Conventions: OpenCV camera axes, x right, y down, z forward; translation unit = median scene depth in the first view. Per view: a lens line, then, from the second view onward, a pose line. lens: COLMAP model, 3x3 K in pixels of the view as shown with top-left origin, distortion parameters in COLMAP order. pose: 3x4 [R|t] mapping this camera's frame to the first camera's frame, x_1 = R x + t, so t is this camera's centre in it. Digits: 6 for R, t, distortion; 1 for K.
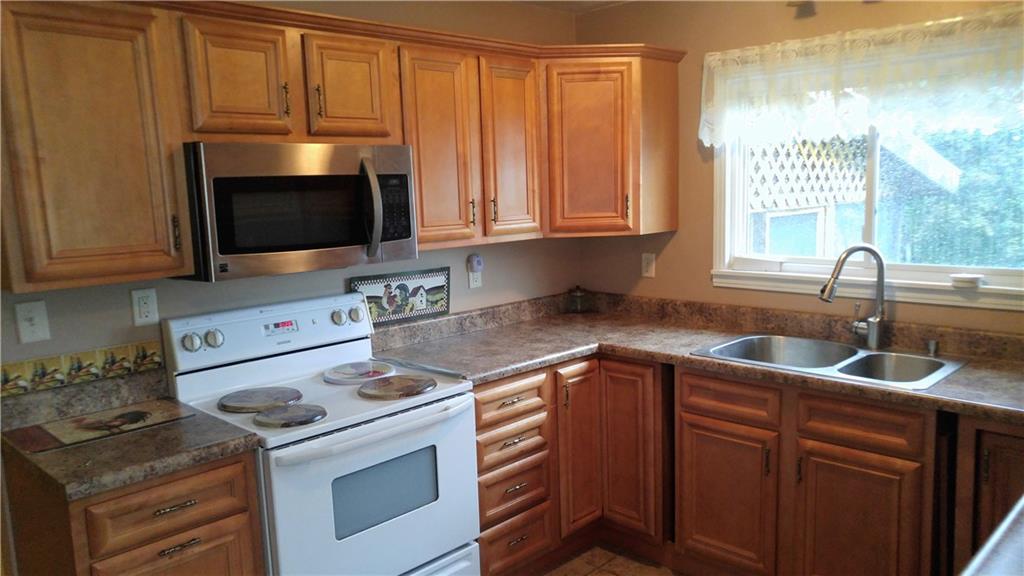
lens RADIAL K [[762.6, 0, 512.0], [0, 762.6, 288.0], [0, 0, 1]] dist [0.078923, 0.006258]
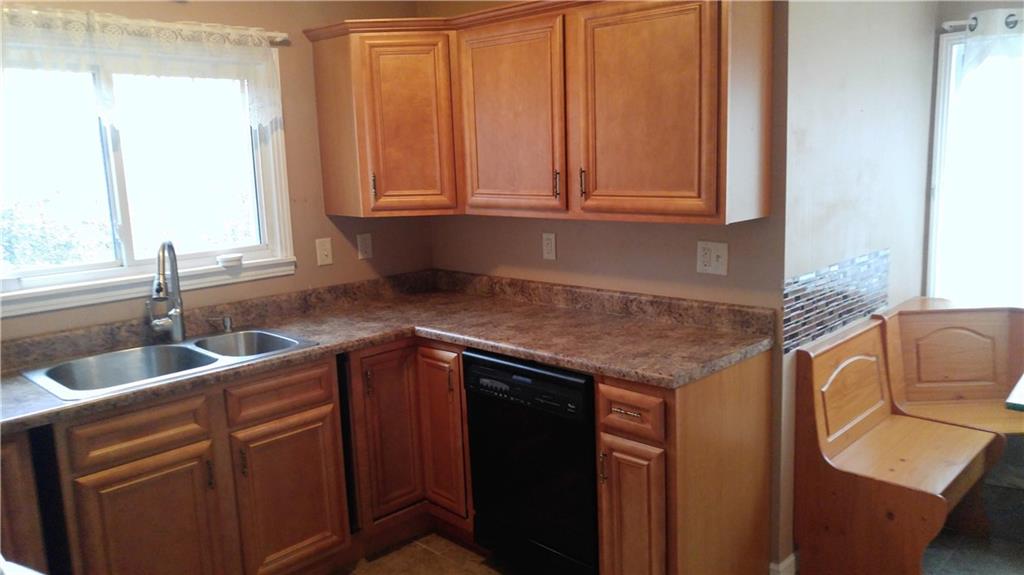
lens RADIAL K [[799.2, 0, 512.0], [0, 799.2, 287.5], [0, 0, 1]] dist [-0.002282, 0.001454]
pose [[0.012437, -0.142819, 0.989671, -0.565728], [0.174884, 0.974803, 0.138476, -0.059664], [-0.984511, 0.171355, 0.037100, 0.559759]]
